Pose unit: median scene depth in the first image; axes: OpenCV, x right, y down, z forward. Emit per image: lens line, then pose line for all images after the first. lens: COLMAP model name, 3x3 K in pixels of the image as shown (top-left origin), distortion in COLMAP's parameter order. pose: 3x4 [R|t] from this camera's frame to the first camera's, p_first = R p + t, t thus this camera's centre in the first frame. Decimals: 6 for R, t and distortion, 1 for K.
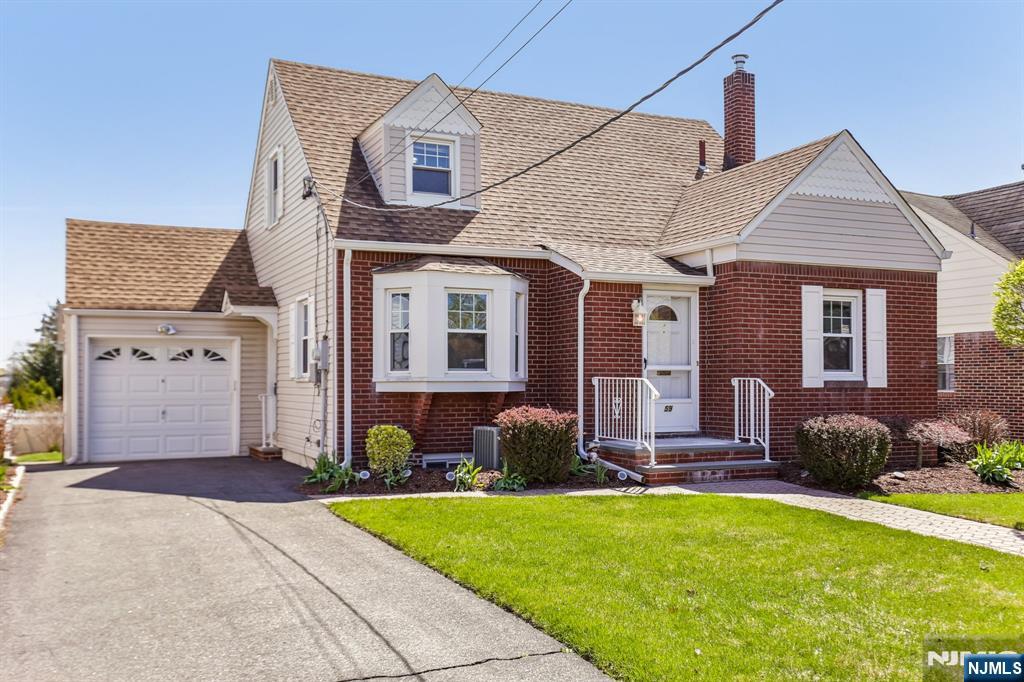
lens RADIAL K [[941.4, 0, 514.0], [0, 941.4, 346.0], [0, 0, 1]] dist [0.023663, 0.000000]
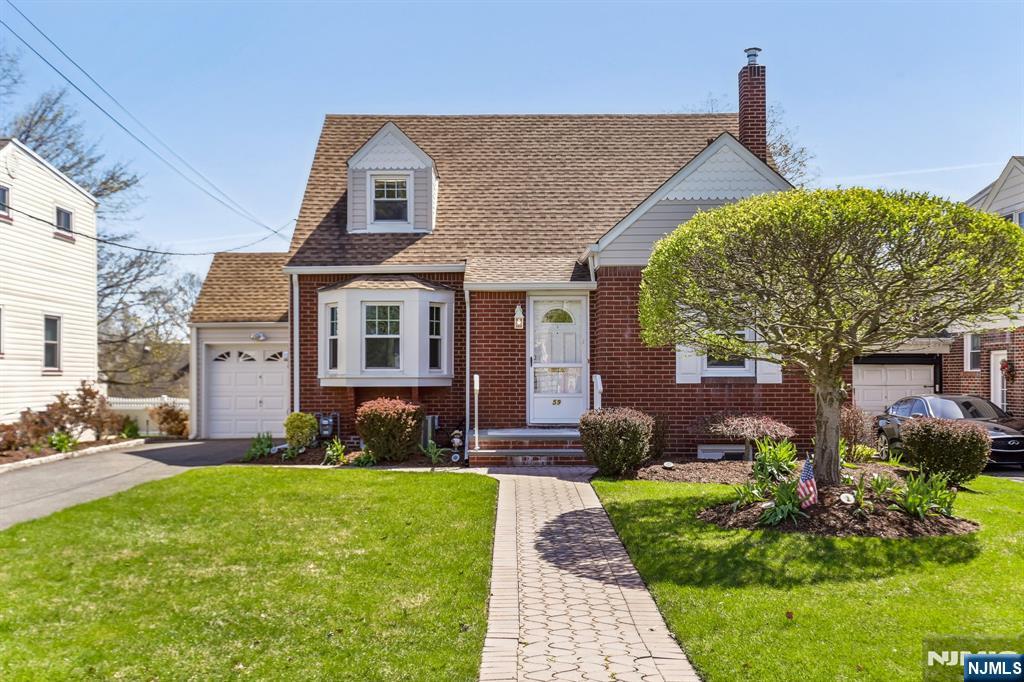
lens RADIAL K [[992.0, 0, 509.4], [0, 992.0, 338.8], [0, 0, 1]] dist [0.046118, 0.000000]
pose [[0.901087, -0.017207, -0.433297, 0.632644], [0.017916, 0.999837, -0.002447, -0.006371], [0.433268, -0.005558, 0.901248, -0.080215]]
